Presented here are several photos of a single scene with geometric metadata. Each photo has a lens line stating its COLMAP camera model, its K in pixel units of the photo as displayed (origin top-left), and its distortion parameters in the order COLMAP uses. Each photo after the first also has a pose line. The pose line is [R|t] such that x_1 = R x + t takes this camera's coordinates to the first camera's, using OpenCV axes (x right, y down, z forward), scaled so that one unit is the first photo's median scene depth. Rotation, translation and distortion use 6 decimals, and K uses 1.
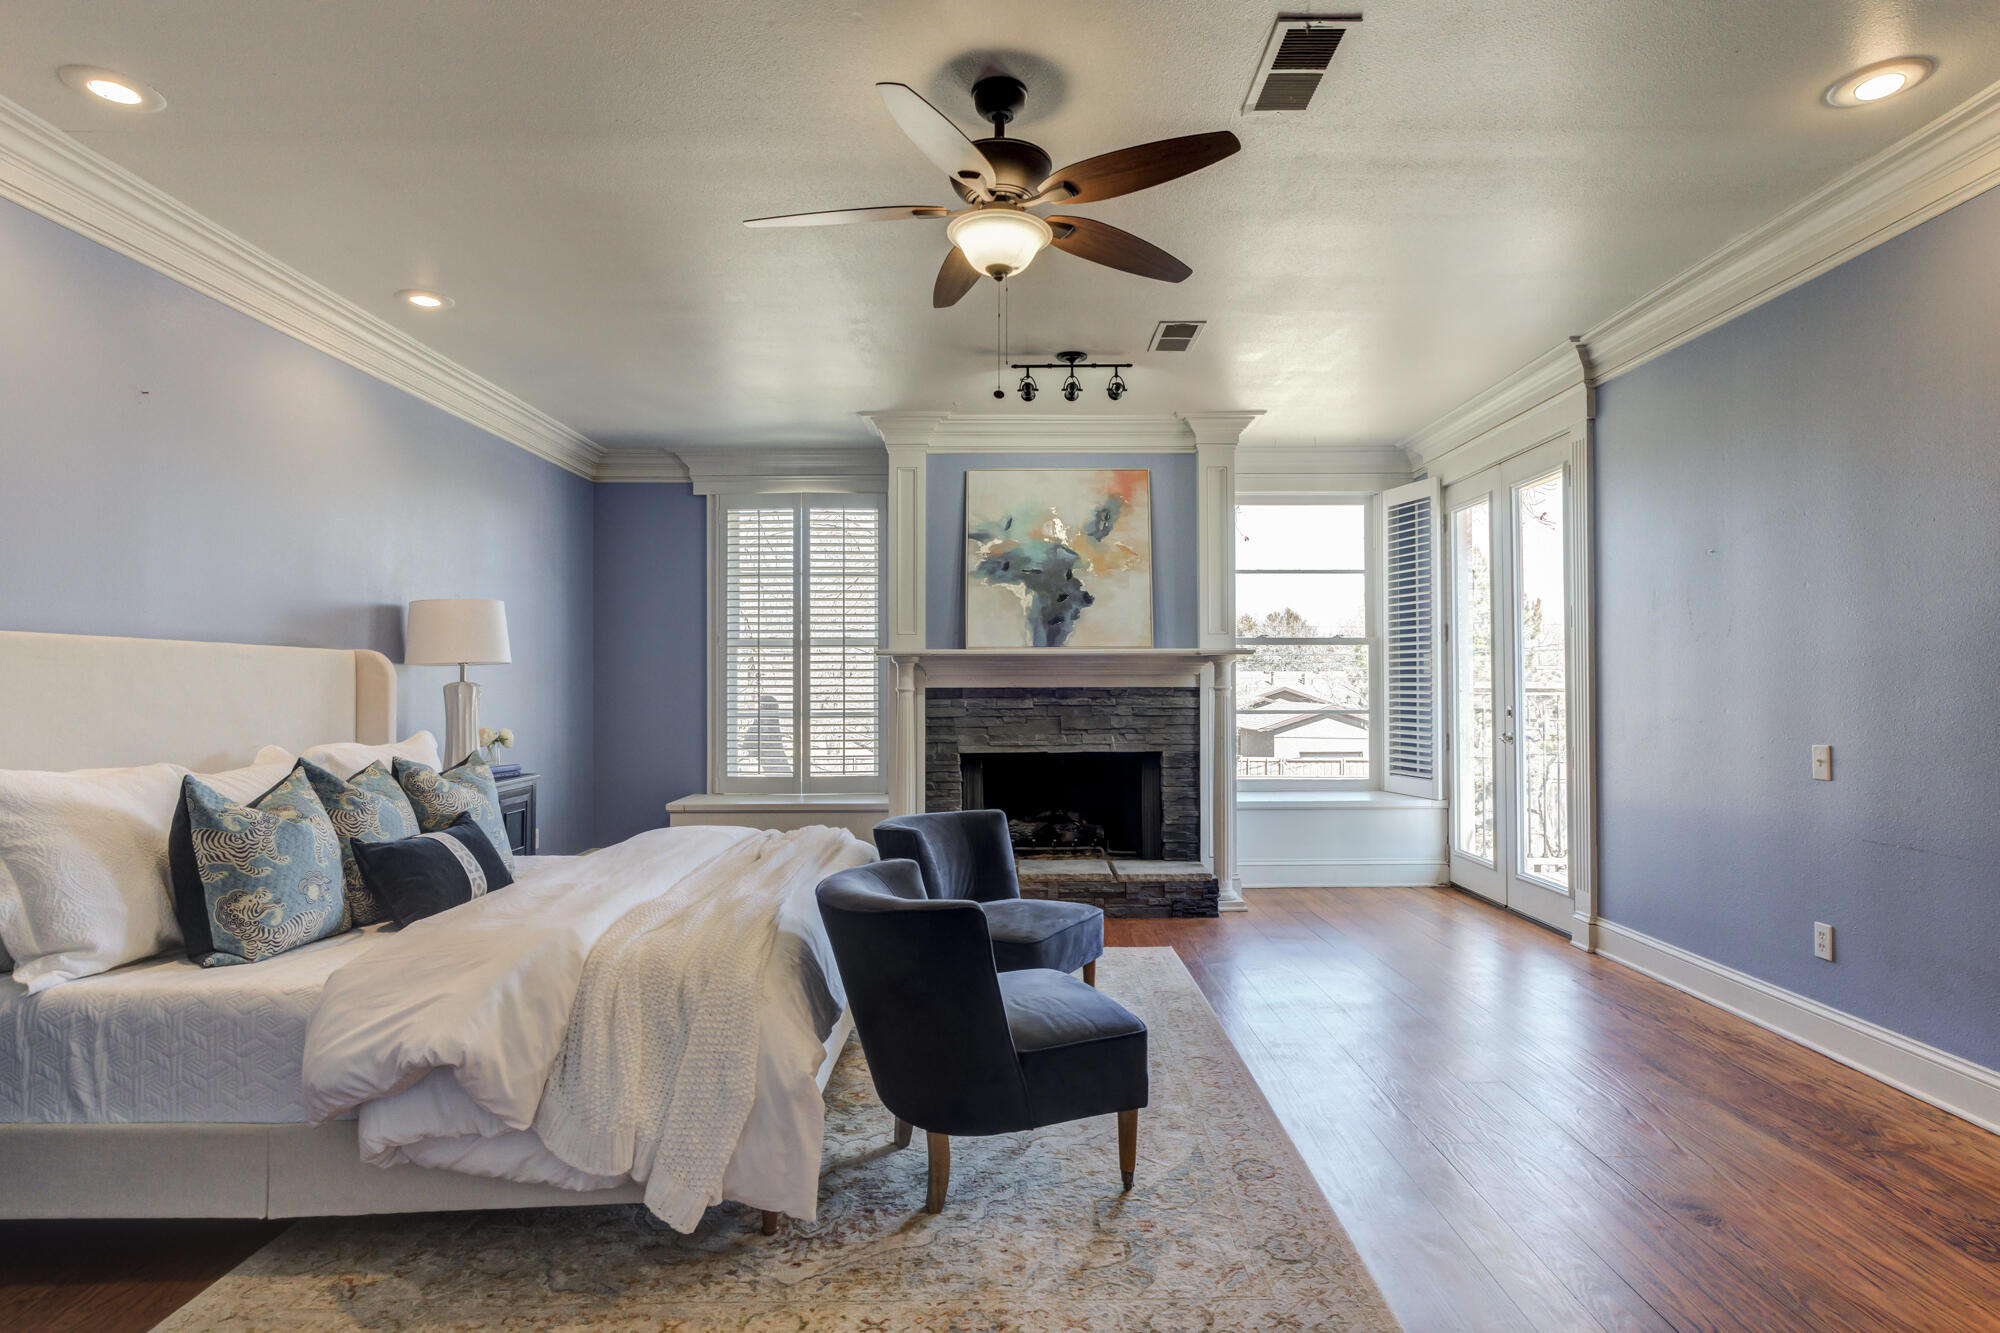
lens RADIAL K [[1082.0, 0, 1001.0], [0, 1082.0, 662.0], [0, 0, 1]] dist [0.001614, 0.002823]
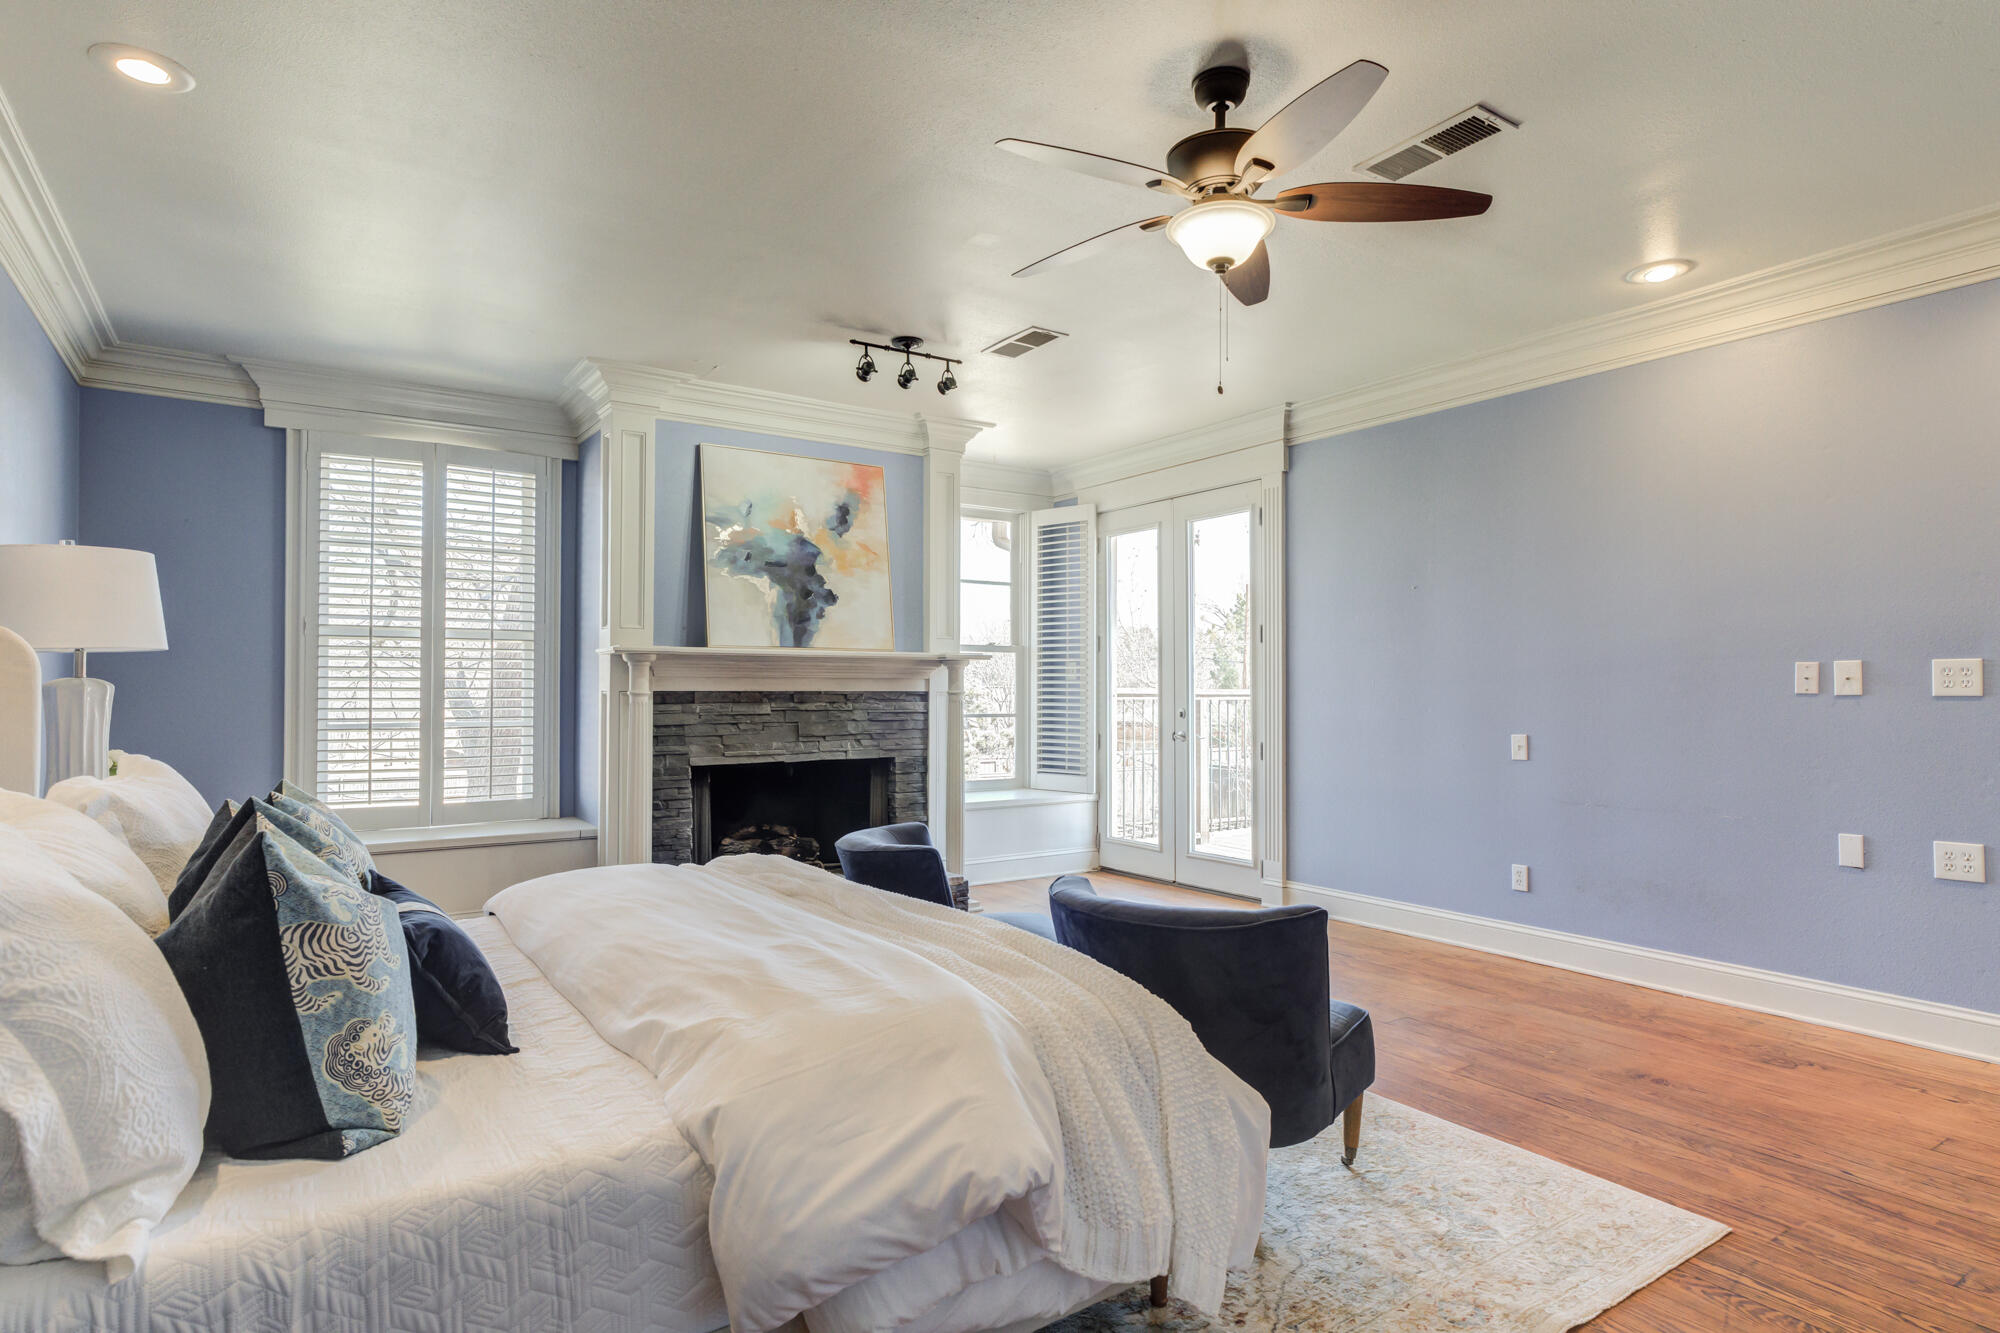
lens RADIAL K [[1087.5, 0, 1000.0], [0, 1087.5, 666.5], [0, 0, 1]] dist [0.000977, -0.000526]
pose [[0.830538, 0.016505, 0.556718, -0.323340], [-0.015126, 0.999861, -0.007078, 0.006407], [-0.556757, -0.002542, 0.830671, 0.132405]]
